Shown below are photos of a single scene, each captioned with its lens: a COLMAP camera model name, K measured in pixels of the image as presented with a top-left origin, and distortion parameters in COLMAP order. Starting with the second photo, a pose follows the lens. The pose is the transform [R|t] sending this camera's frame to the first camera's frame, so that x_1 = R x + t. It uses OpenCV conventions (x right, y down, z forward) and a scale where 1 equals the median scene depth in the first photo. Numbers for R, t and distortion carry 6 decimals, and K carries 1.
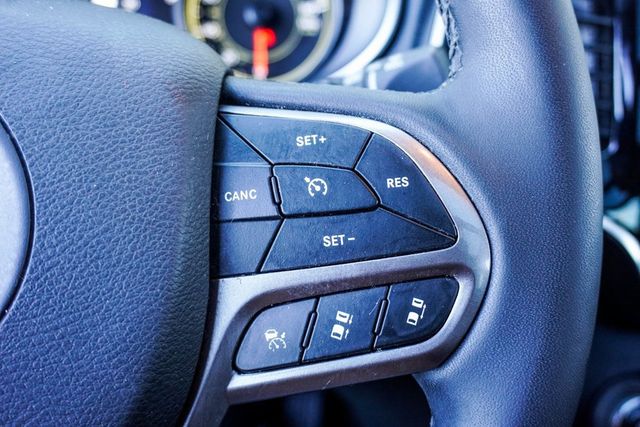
lens RADIAL K [[687.1, 0, 320.0], [0, 687.1, 213.5], [0, 0, 1]] dist [-0.005499, -0.002160]
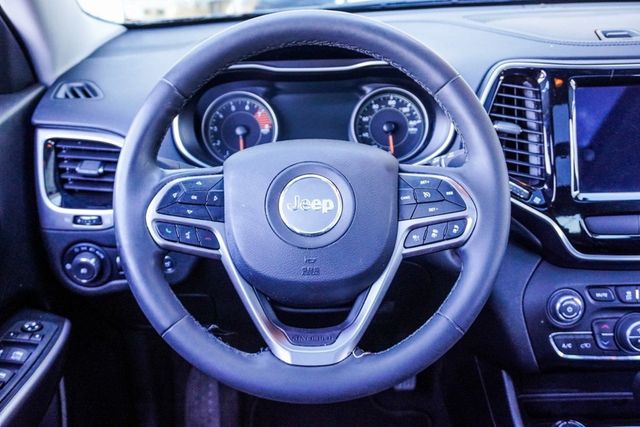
lens RADIAL K [[687.1, 0, 320.0], [0, 687.1, 213.5], [0, 0, 1]] dist [-0.005499, -0.002160]
pose [[0.993612, -0.014465, -0.111923, -0.157617], [0.005473, 0.996760, -0.080242, 0.338378], [0.112721, 0.079116, 0.990472, -2.573184]]
